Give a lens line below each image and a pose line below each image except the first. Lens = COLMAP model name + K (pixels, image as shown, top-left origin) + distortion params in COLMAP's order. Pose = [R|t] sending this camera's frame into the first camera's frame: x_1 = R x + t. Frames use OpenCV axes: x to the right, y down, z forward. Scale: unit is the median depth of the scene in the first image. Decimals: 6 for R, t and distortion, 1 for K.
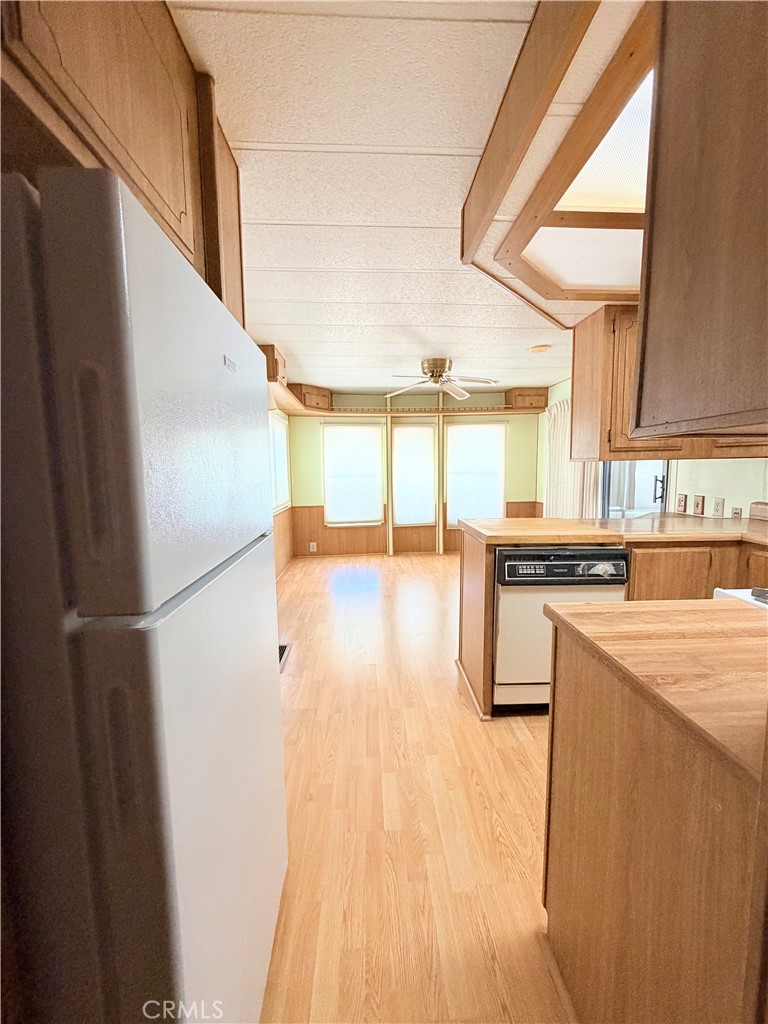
lens RADIAL K [[408.8, 0, 386.9], [0, 408.8, 505.2], [0, 0, 1]] dist [0.001330, 0.000117]
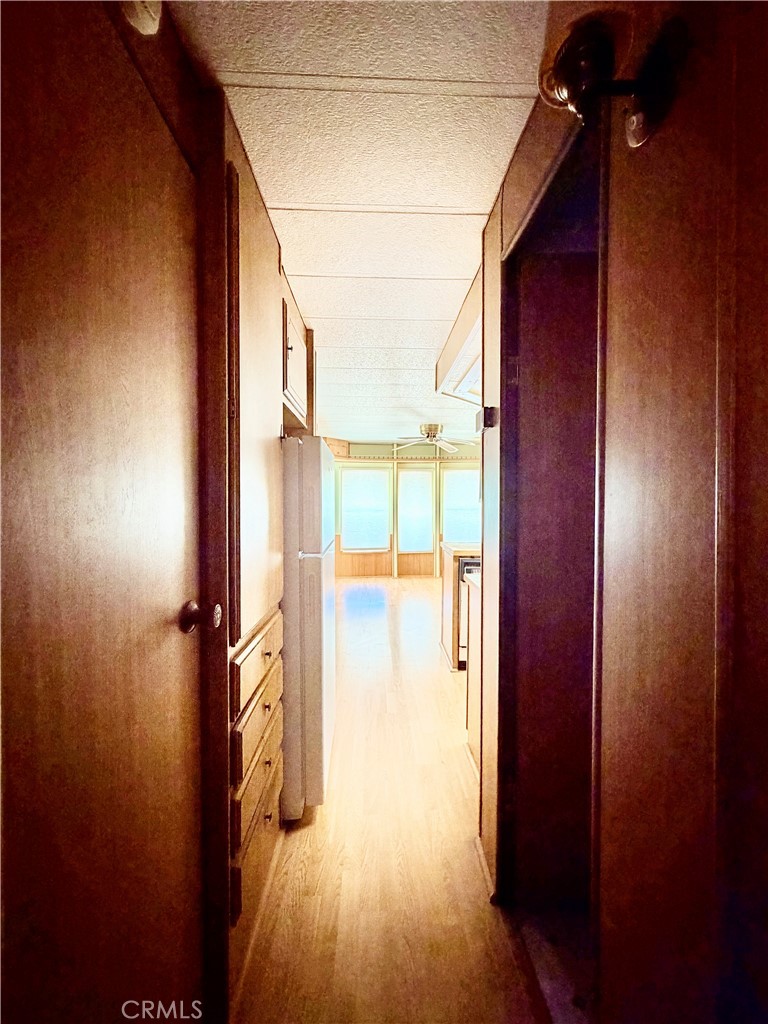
lens RADIAL K [[408.8, 0, 386.3], [0, 408.8, 507.6], [0, 0, 1]] dist [0.001330, 0.000117]
pose [[0.999741, 0.013352, -0.018440, 0.002358], [-0.014728, 0.996950, -0.076639, 0.011848], [0.017361, 0.076891, 0.996888, -0.216317]]
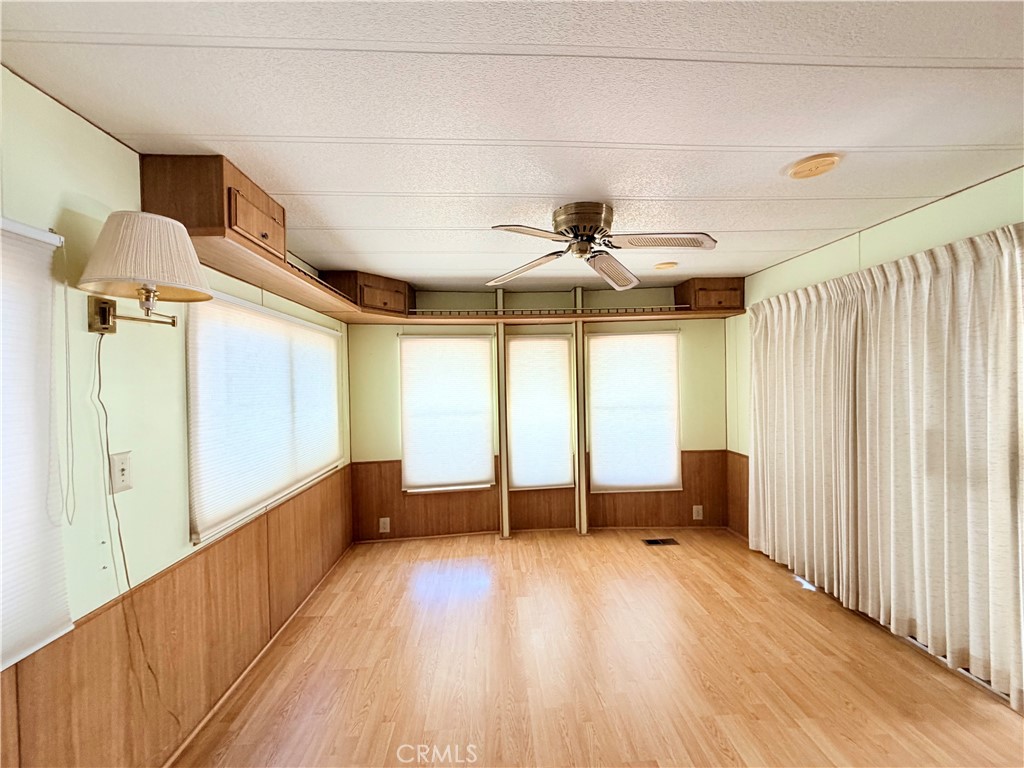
lens RADIAL K [[408.8, 0, 512.9], [0, 408.8, 388.5], [0, 0, 1]] dist [0.001330, 0.000117]
pose [[0.999968, -0.007849, 0.001267, 0.022947], [0.007920, 0.997340, -0.072452, -0.066895], [-0.000695, 0.072460, 0.997371, 0.361059]]
